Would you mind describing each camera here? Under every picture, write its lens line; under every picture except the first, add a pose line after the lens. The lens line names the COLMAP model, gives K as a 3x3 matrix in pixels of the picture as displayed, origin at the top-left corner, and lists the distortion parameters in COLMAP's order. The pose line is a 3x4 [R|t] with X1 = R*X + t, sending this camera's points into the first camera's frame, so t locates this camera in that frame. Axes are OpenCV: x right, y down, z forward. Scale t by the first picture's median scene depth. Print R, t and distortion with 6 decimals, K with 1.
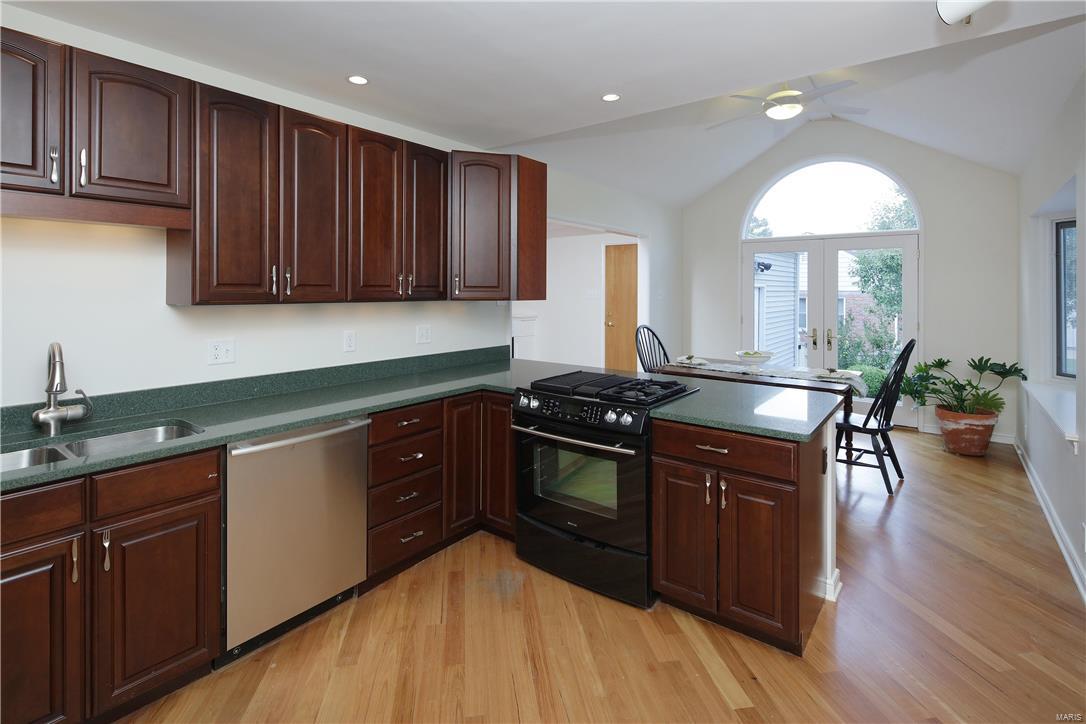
lens RADIAL K [[519.0, 0, 543.0], [0, 519.0, 362.0], [0, 0, 1]] dist [-0.002586, -0.000486]
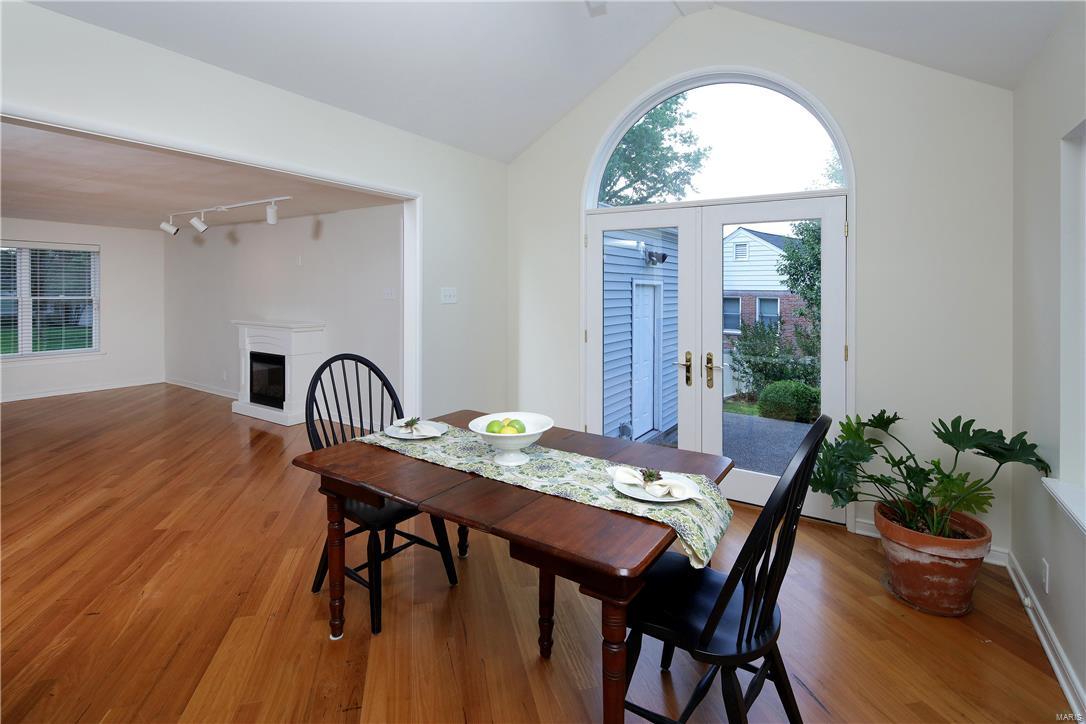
lens RADIAL K [[519.0, 0, 543.0], [0, 519.0, 362.0], [0, 0, 1]] dist [-0.002586, -0.000486]
pose [[0.996317, -0.004248, 0.085647, 0.380224], [0.003883, 0.999983, 0.004425, -0.070191], [-0.085664, -0.004076, 0.996316, 0.509847]]
